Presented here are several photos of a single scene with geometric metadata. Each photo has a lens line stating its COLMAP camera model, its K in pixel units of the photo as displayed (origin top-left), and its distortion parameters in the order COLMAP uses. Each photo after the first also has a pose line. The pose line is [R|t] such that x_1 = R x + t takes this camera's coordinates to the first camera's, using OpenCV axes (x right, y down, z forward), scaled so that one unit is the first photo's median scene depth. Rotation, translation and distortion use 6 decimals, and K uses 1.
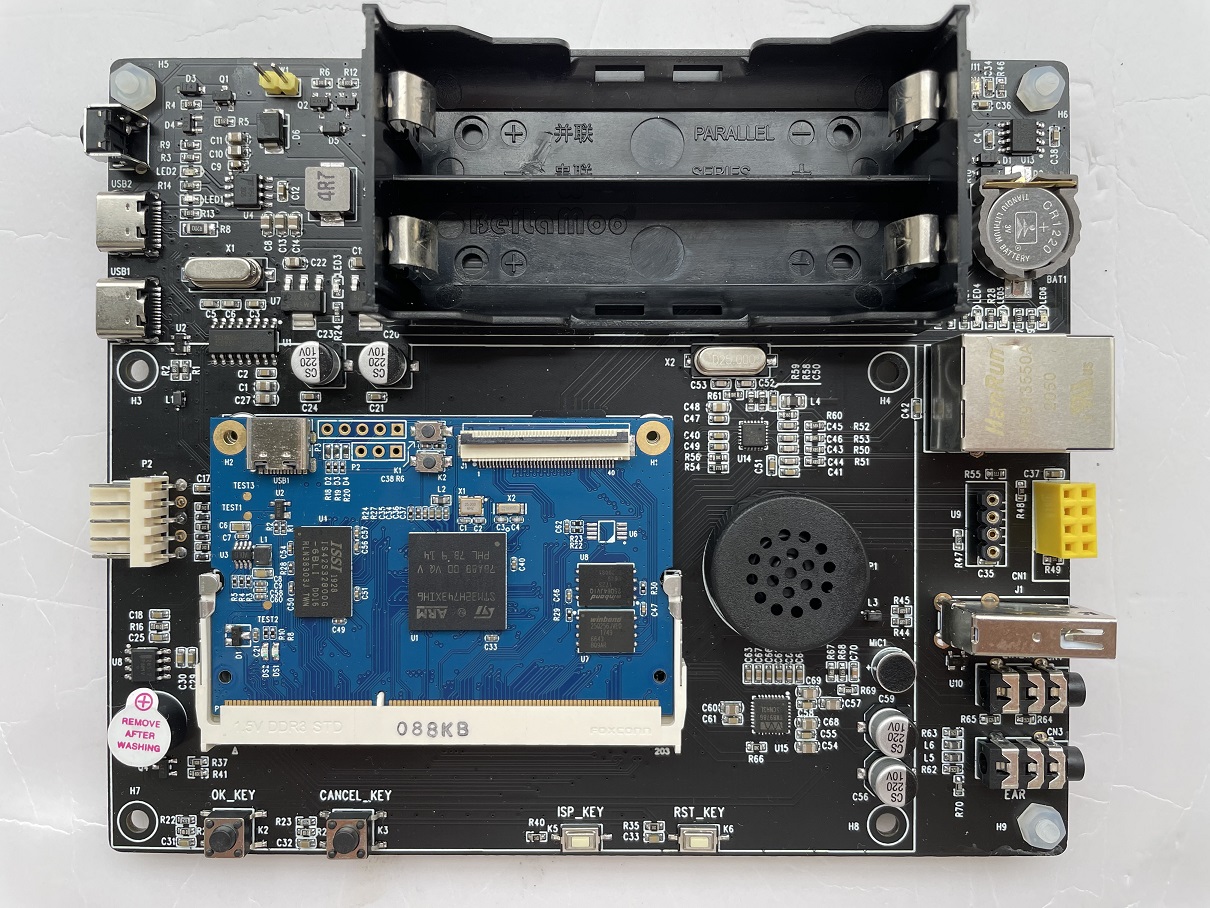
lens RADIAL K [[942.8, 0, 605.0], [0, 942.8, 454.0], [0, 0, 1]] dist [0.069027, -0.151982]
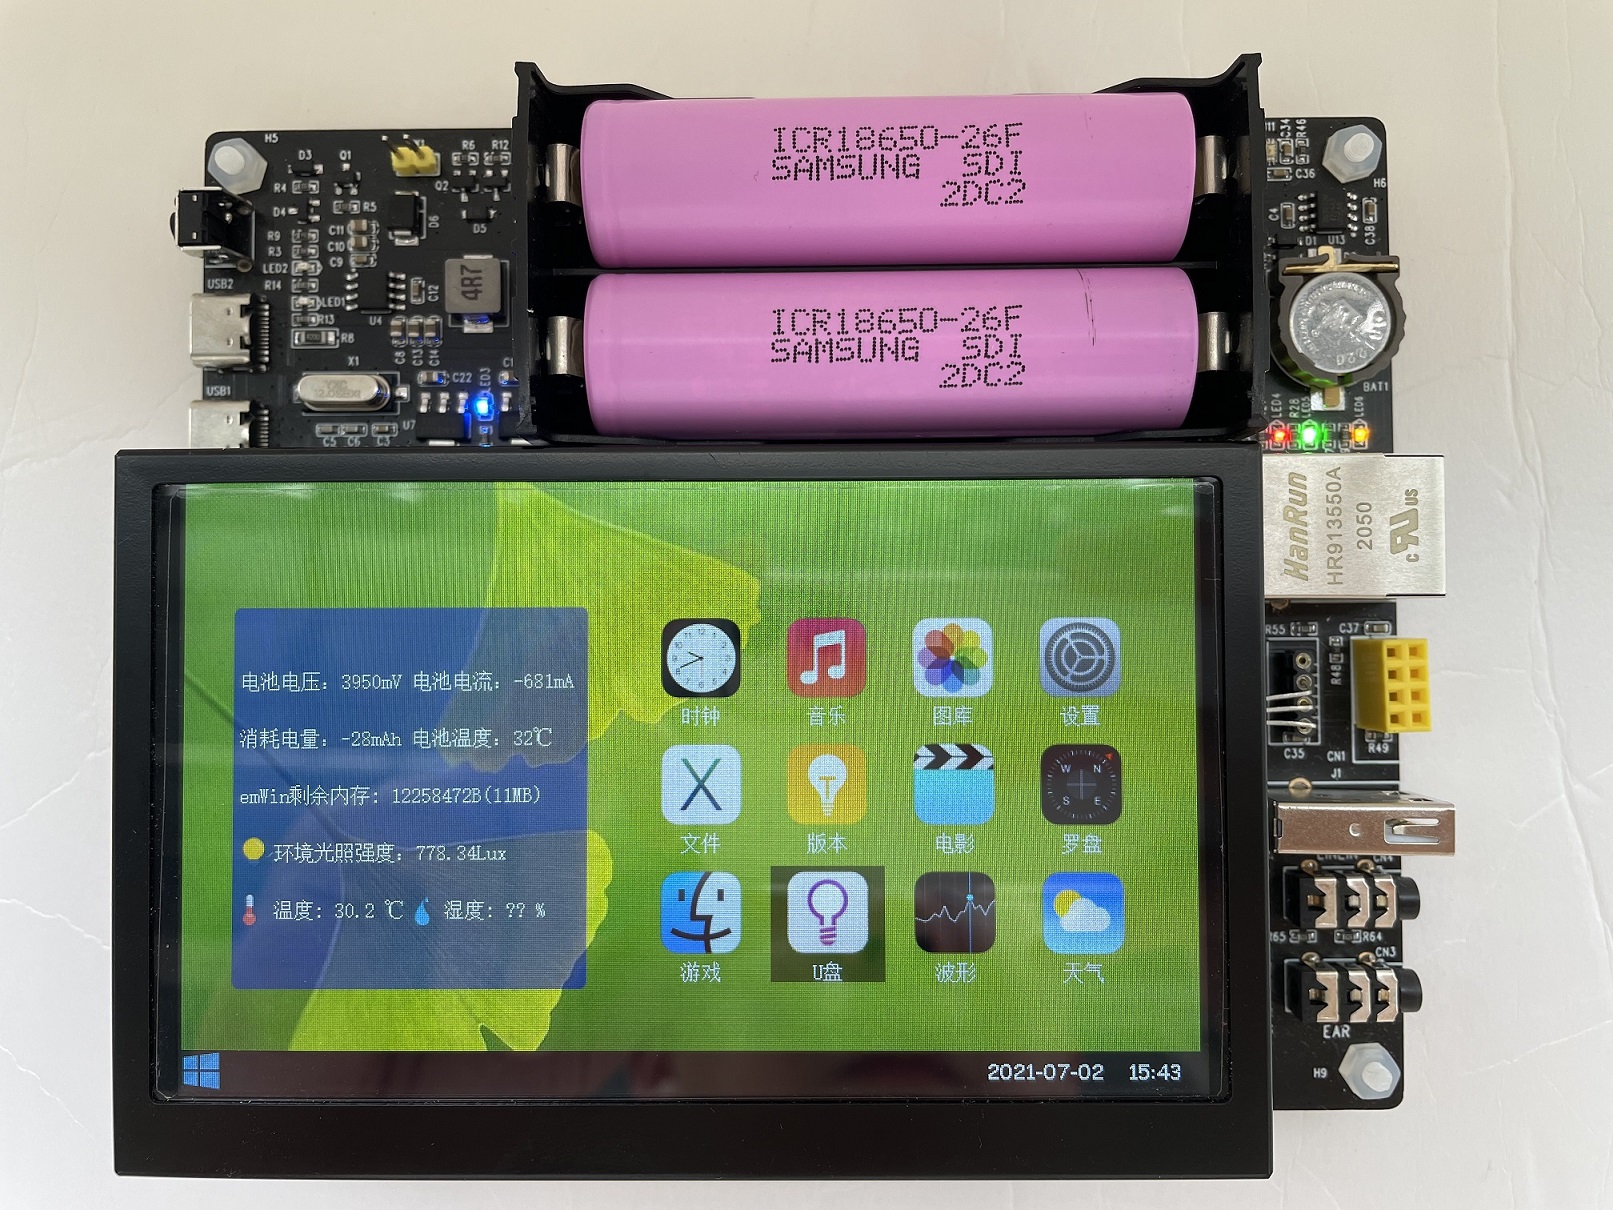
lens RADIAL K [[1240.1, 0, 818.5], [0, 1240.1, 605.4], [0, 0, 1]] dist [0.066588, -0.155752]
pose [[0.999876, -0.010632, -0.011578, 0.014331], [0.010338, 0.999630, -0.025158, 0.024327], [0.011841, 0.025036, 0.999616, -0.061204]]
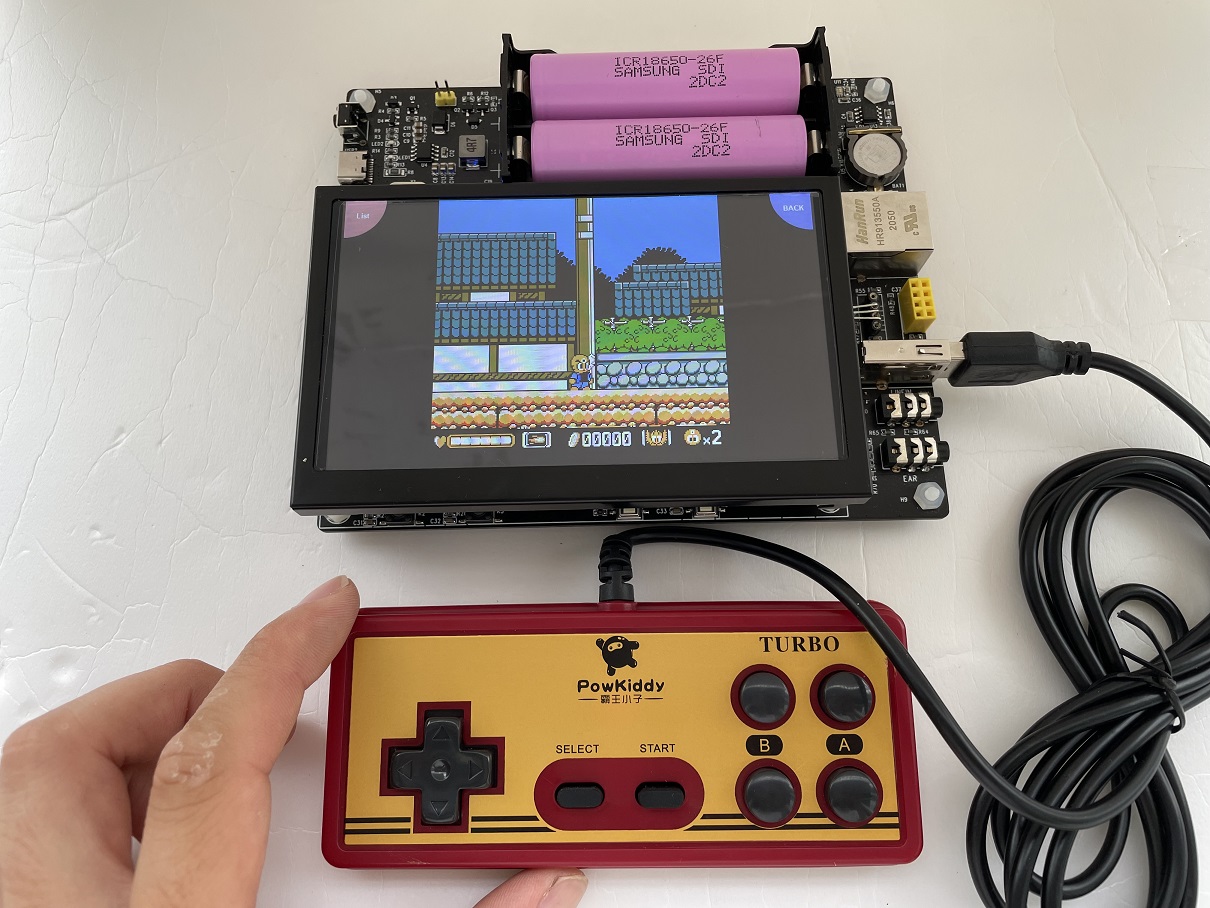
lens RADIAL K [[930.2, 0, 614.0], [0, 930.2, 454.3], [0, 0, 1]] dist [0.066588, -0.155752]
pose [[0.999596, -0.027875, 0.005503, -0.057818], [0.028259, 0.955298, -0.294292, 0.783914], [0.002947, 0.294329, 0.955700, -0.481121]]
